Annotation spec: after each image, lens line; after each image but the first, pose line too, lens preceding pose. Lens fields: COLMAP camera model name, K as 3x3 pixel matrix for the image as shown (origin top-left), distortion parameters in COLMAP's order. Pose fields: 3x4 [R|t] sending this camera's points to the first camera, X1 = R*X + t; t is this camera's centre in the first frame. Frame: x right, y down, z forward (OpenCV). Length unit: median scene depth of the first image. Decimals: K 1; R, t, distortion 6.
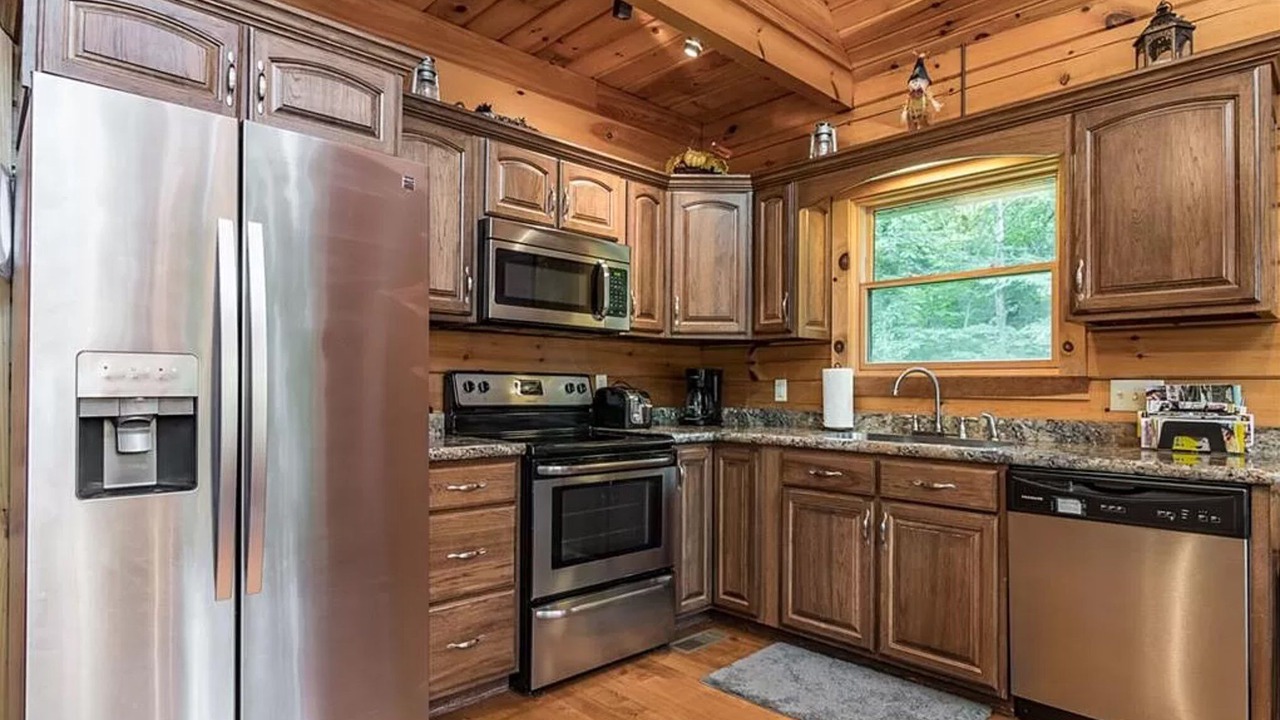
lens RADIAL K [[664.4, 0, 667.0], [0, 664.4, 381.9], [0, 0, 1]] dist [-0.000834, 0.000016]
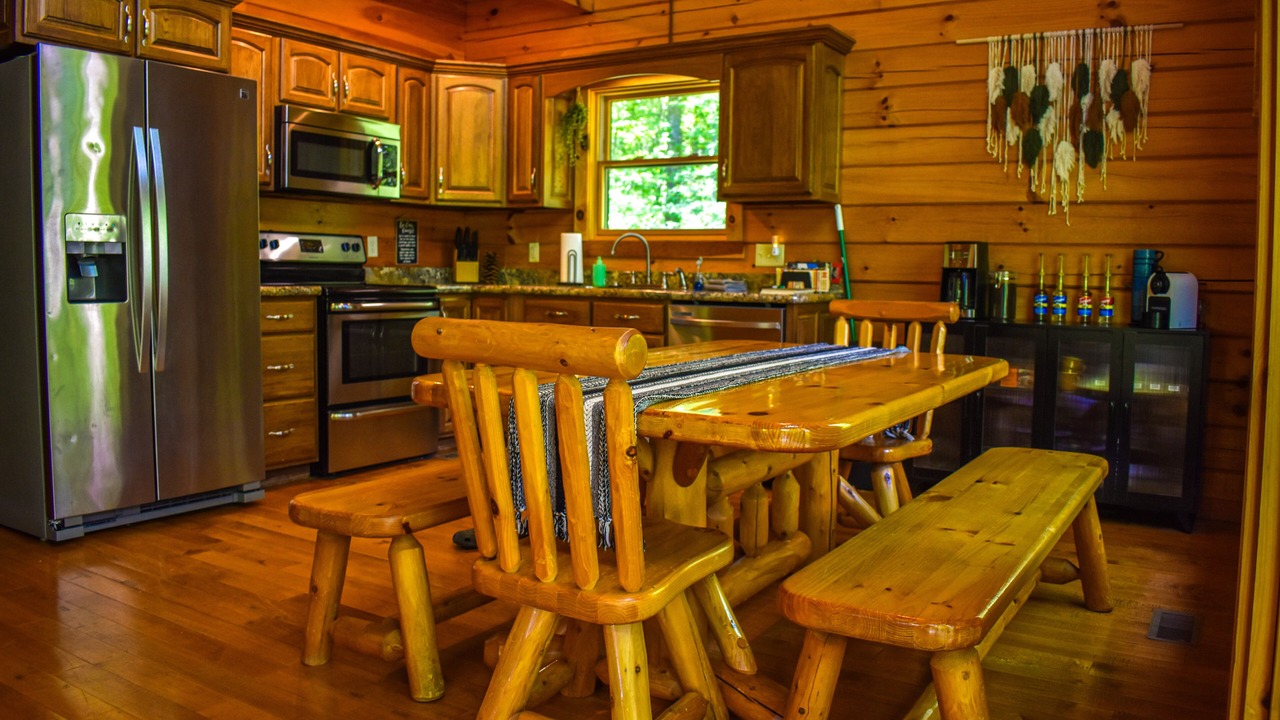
lens RADIAL K [[1010.0, 0, 642.6], [0, 1010.0, 352.0], [0, 0, 1]] dist [-0.086820, -0.000345]
pose [[0.979446, -0.004993, 0.201644, 0.006082], [-0.012920, 0.996088, 0.087420, 0.034562], [-0.201291, -0.088228, 0.975550, -0.873396]]
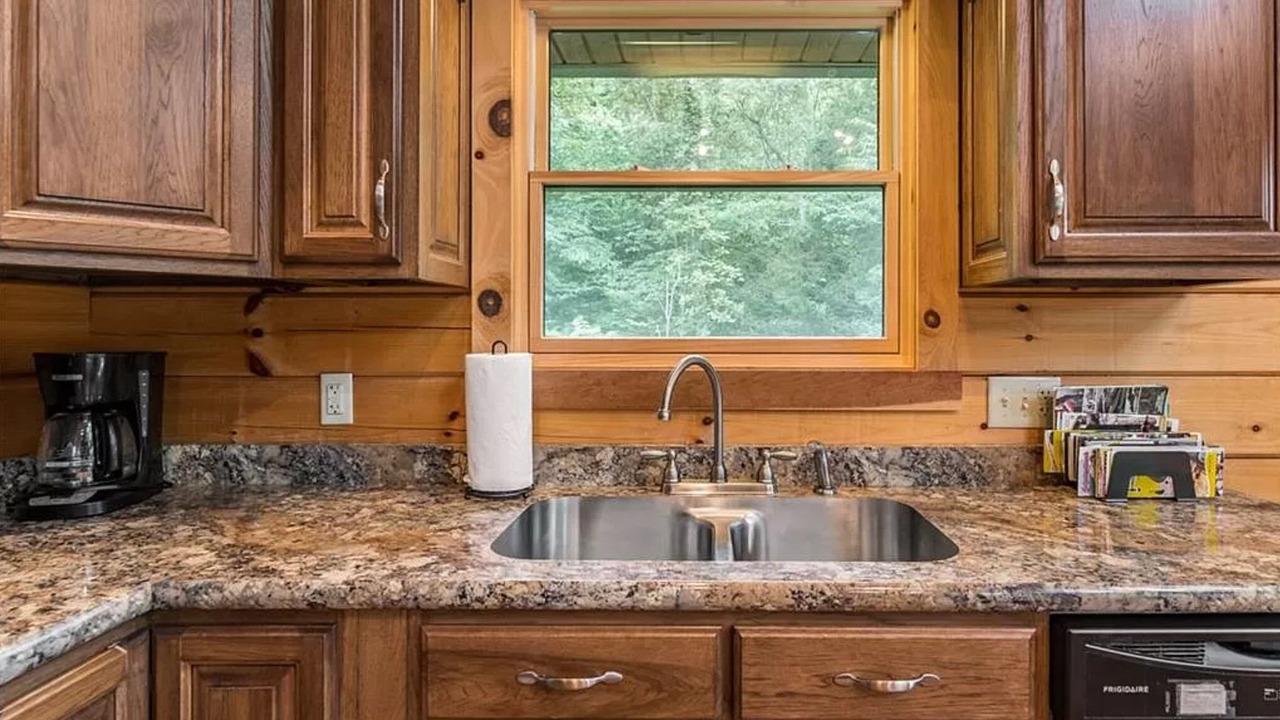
lens RADIAL K [[641.2, 0, 642.5], [0, 641.2, 325.9], [0, 0, 1]] dist [-0.002338, -0.000125]
pose [[0.719864, -0.005234, 0.694095, 0.031152], [-0.000683, 0.999966, 0.008249, -0.045033], [-0.694115, -0.006413, 0.719836, 0.672732]]
